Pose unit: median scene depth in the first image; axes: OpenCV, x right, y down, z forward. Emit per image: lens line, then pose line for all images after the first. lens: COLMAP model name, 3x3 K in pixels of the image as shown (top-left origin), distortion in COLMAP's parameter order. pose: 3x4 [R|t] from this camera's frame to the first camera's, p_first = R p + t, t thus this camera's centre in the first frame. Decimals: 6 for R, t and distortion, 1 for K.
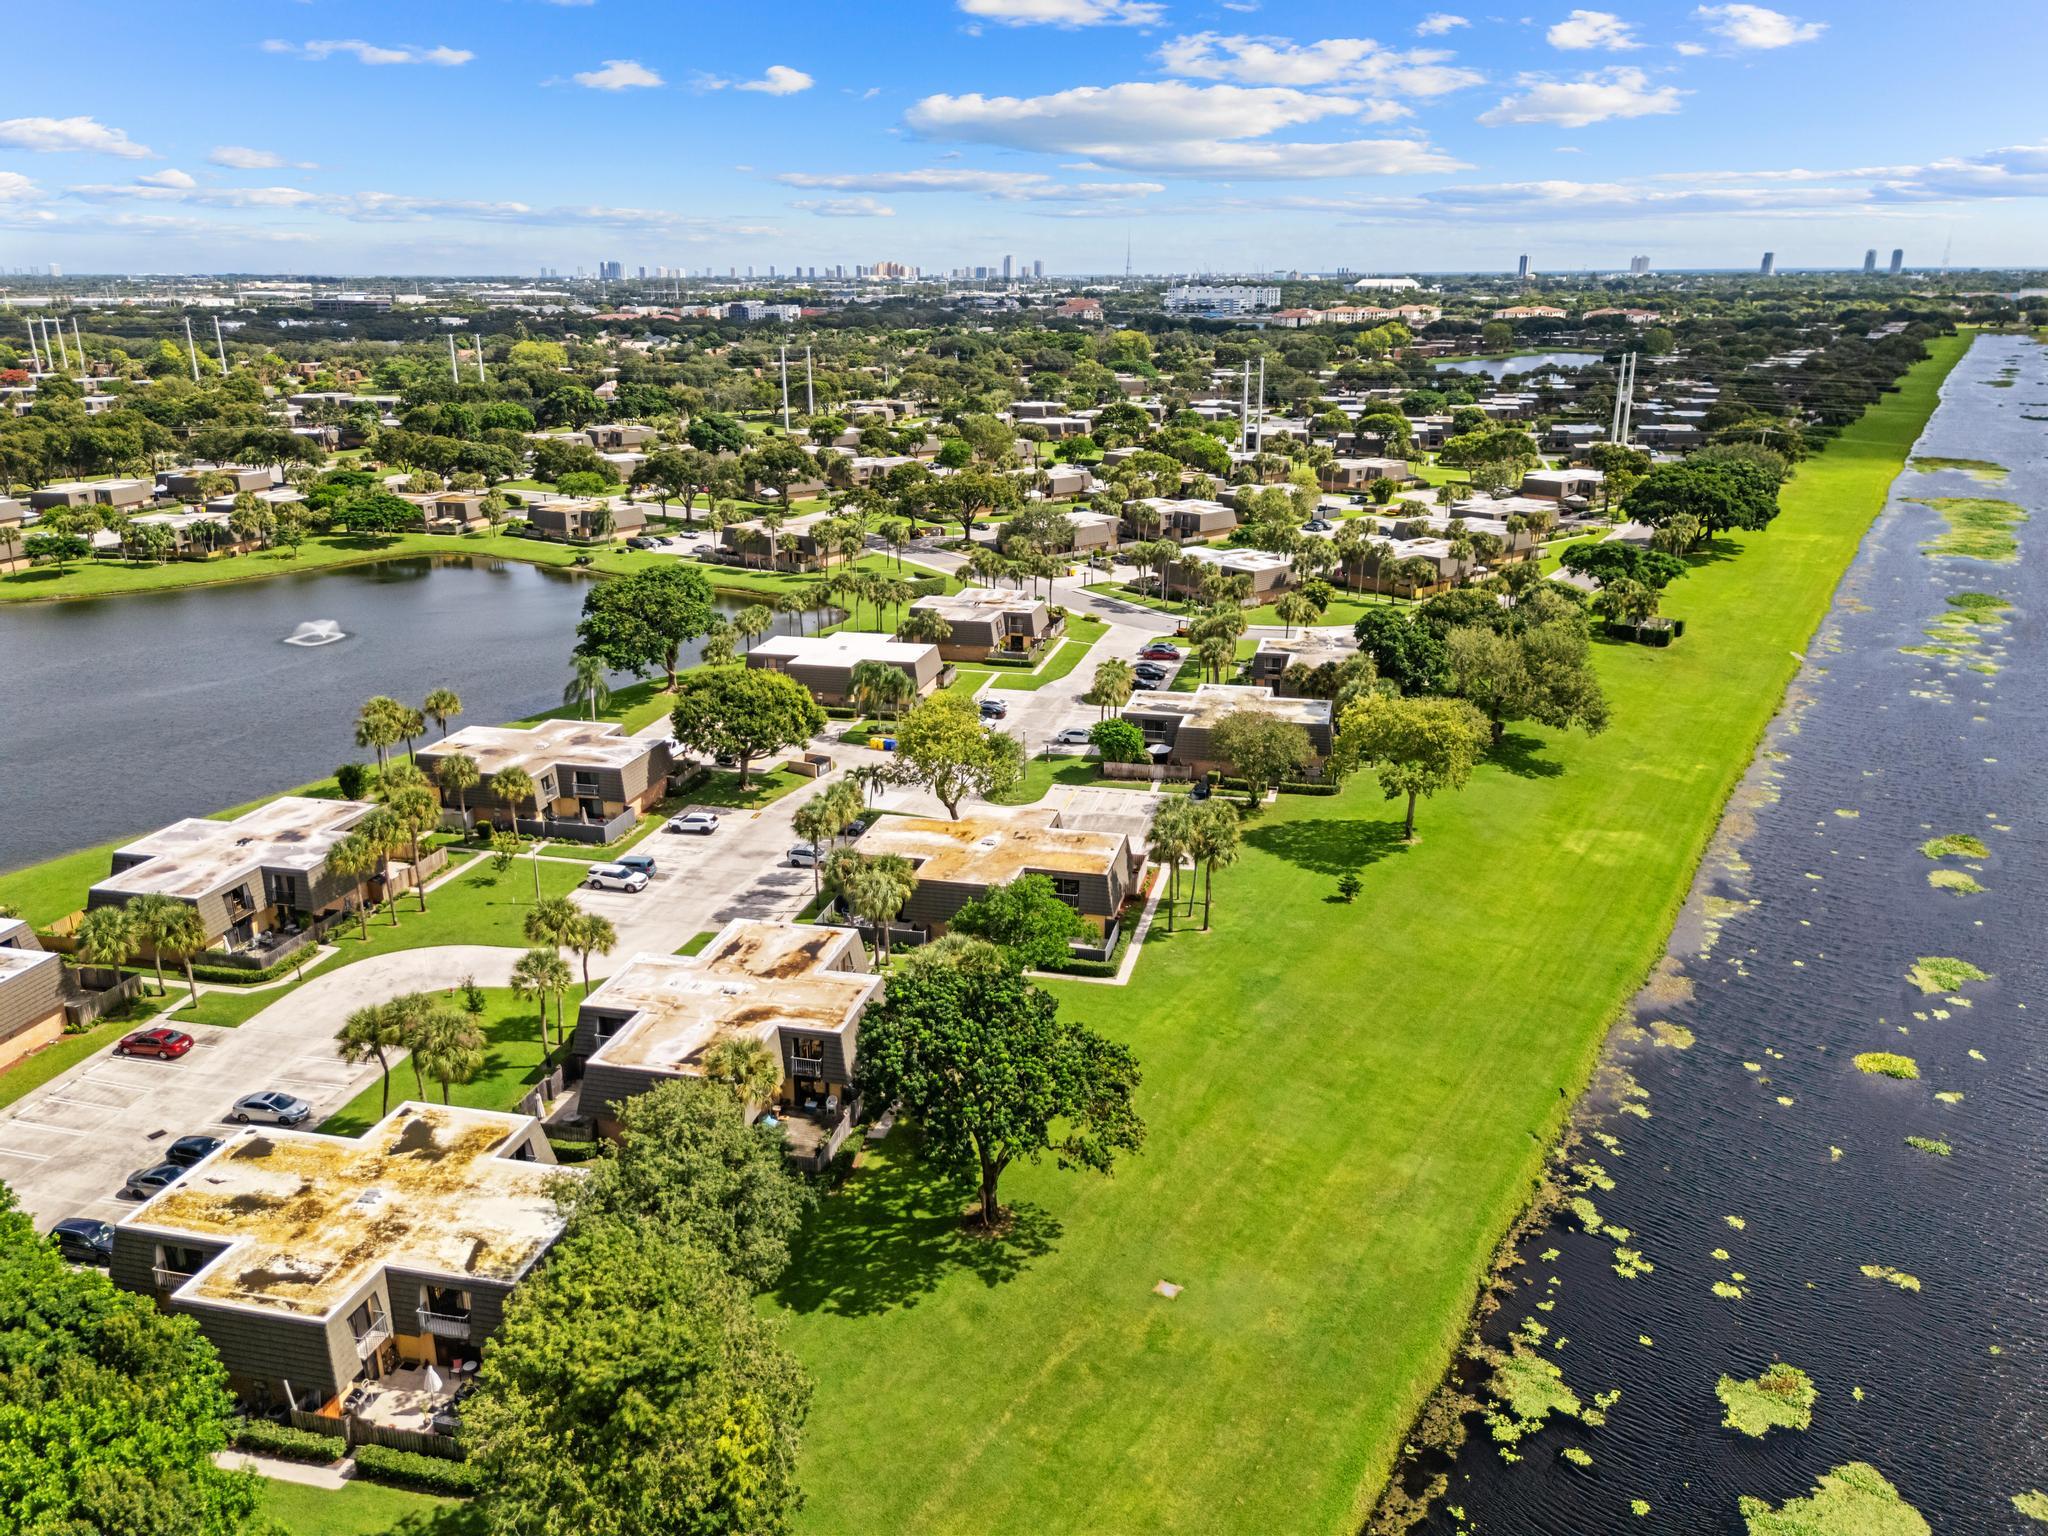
lens RADIAL K [[1508.5, 0, 1024.0], [0, 1508.5, 768.0], [0, 0, 1]] dist [0.078487, -0.087733]
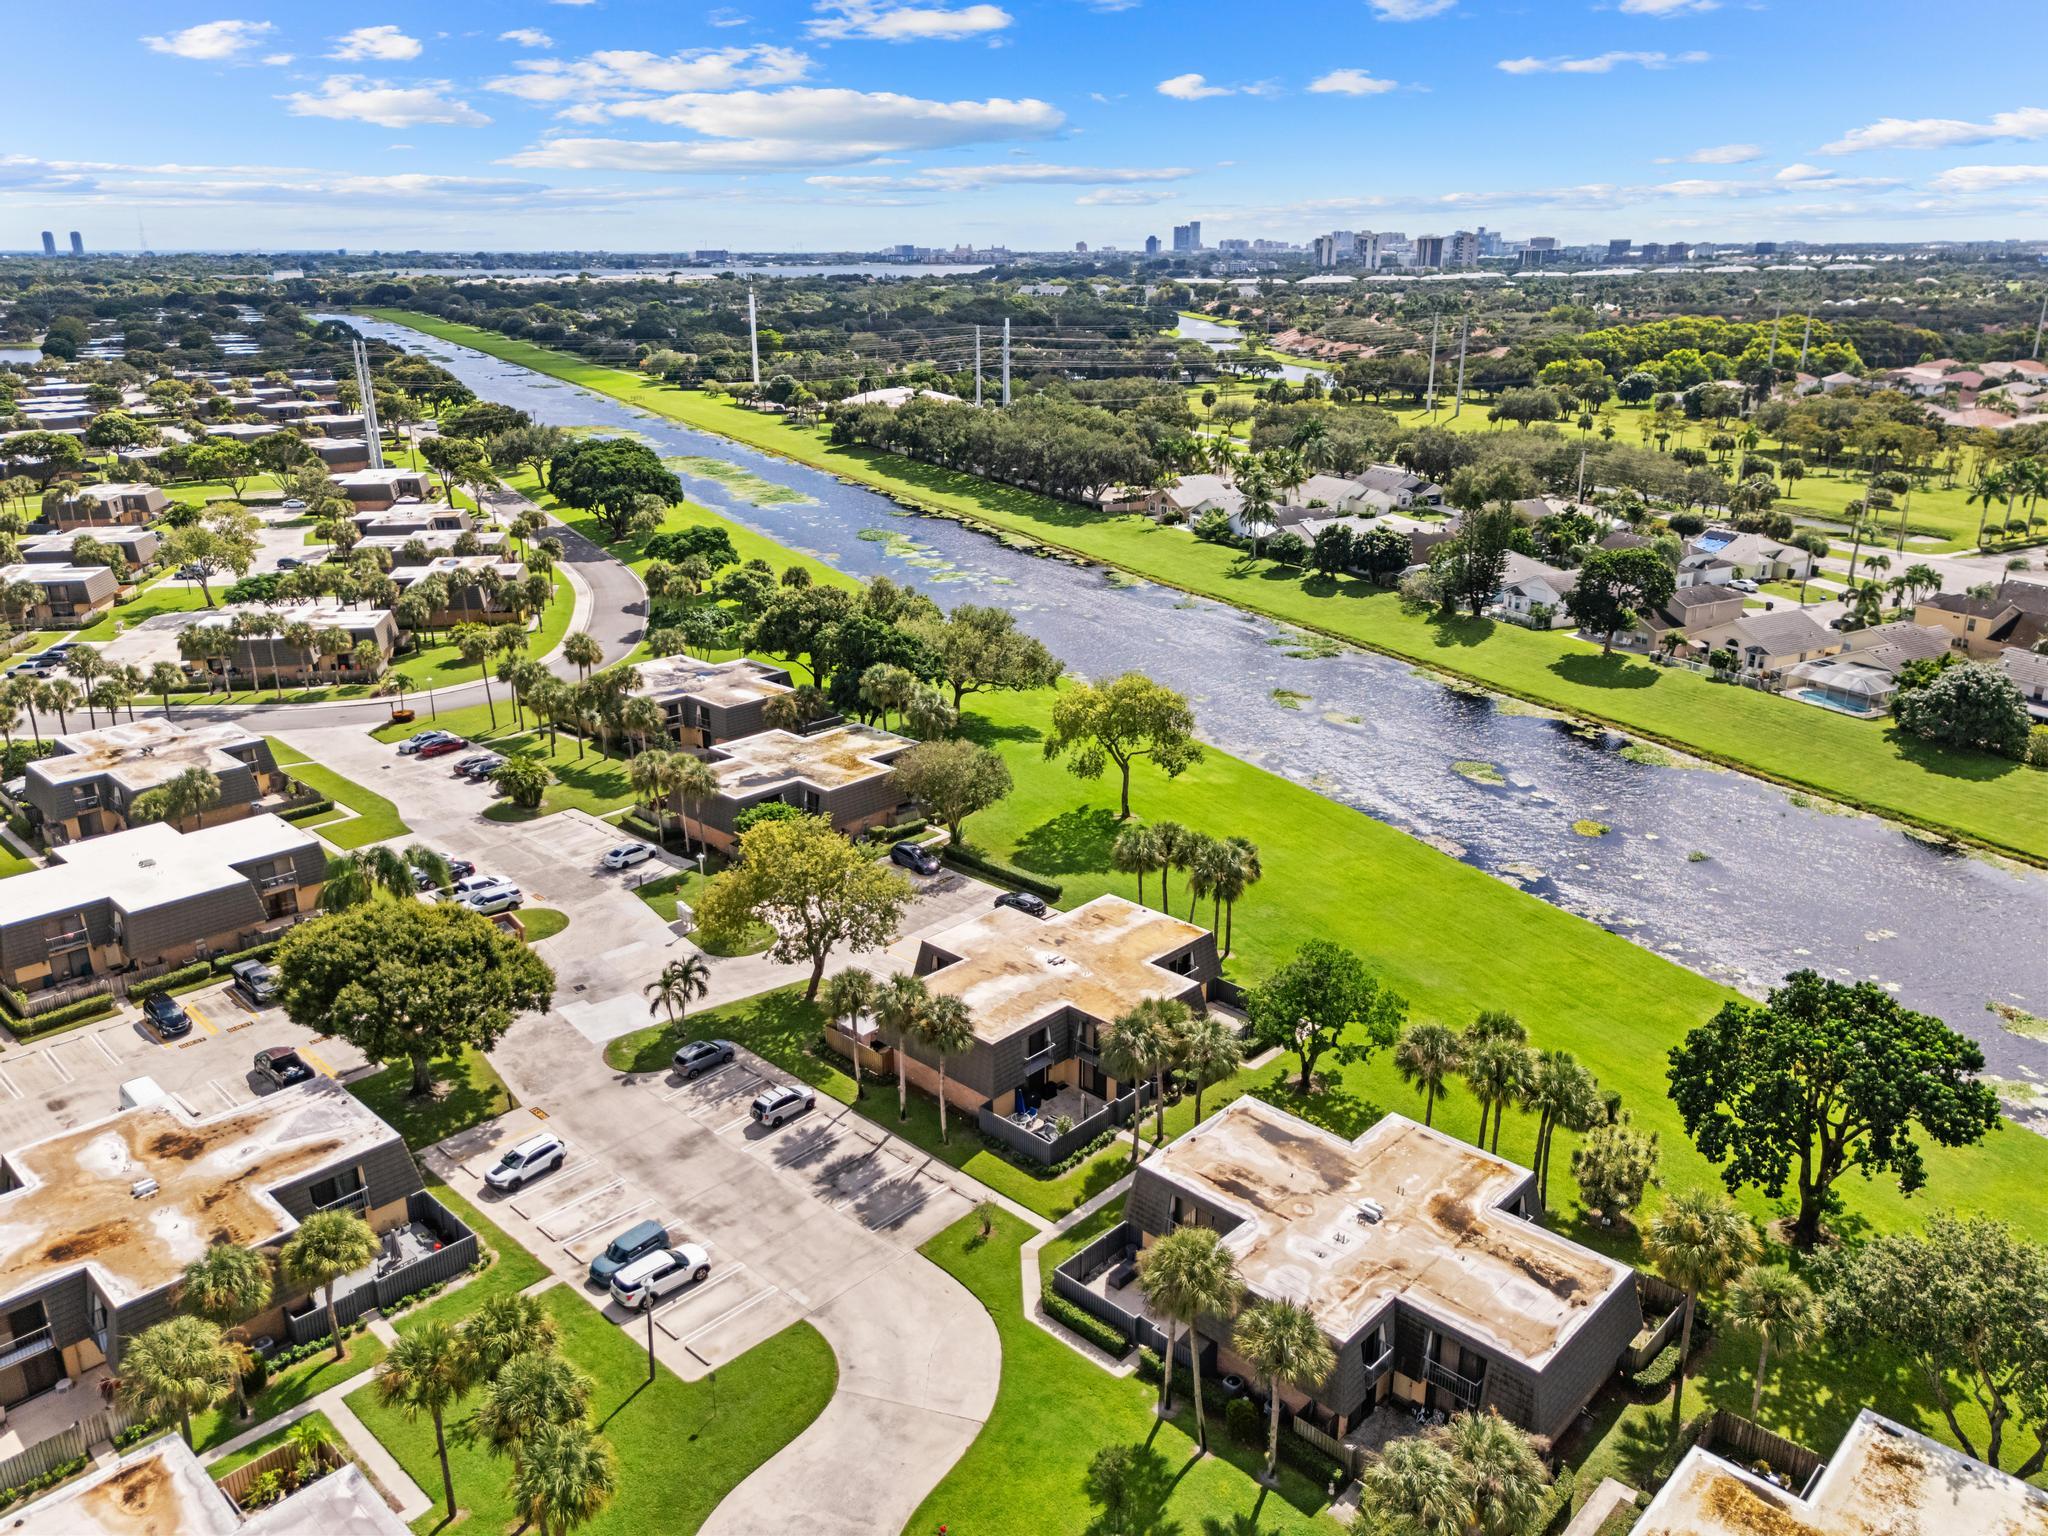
lens RADIAL K [[1508.5, 0, 1024.0], [0, 1508.5, 768.0], [0, 0, 1]] dist [0.078487, -0.087733]
pose [[0.510333, -0.279736, 0.813209, -0.547188], [0.271166, 0.949721, 0.156523, -0.148491], [-0.816106, 0.140636, 0.560528, 0.461065]]
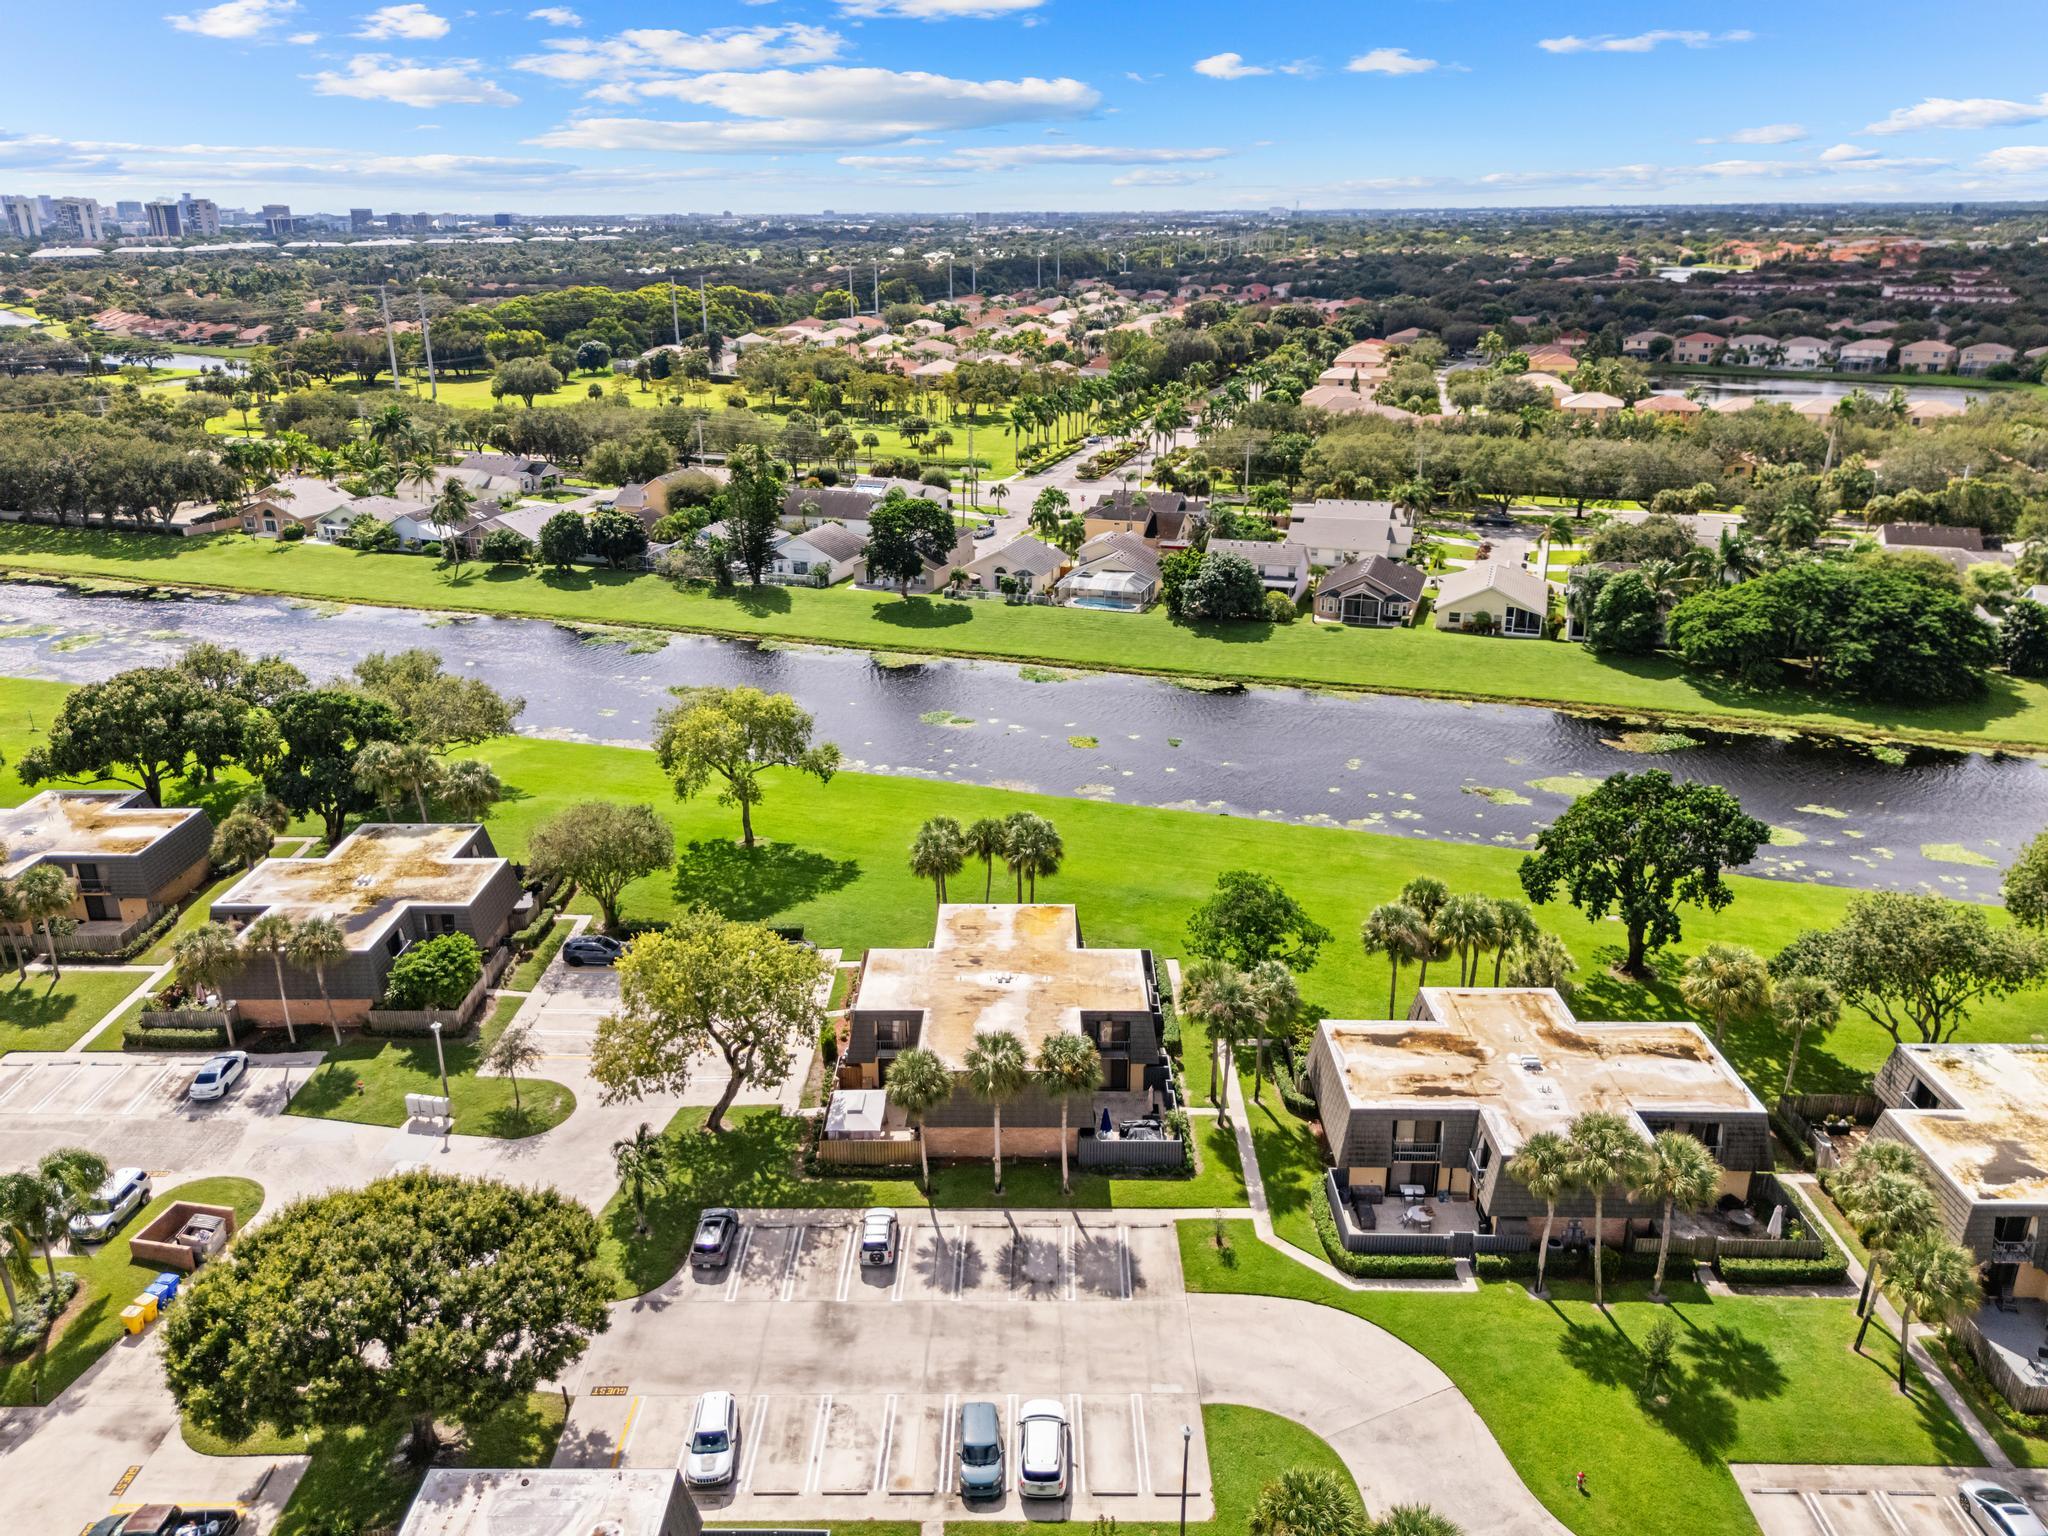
lens RADIAL K [[1508.5, 0, 1024.0], [0, 1508.5, 768.0], [0, 0, 1]] dist [0.078487, -0.087733]
pose [[-0.216065, -0.333749, 0.917566, -0.570927], [0.309313, 0.867963, 0.388542, -0.277539], [-0.926089, 0.367765, -0.084303, 0.849469]]
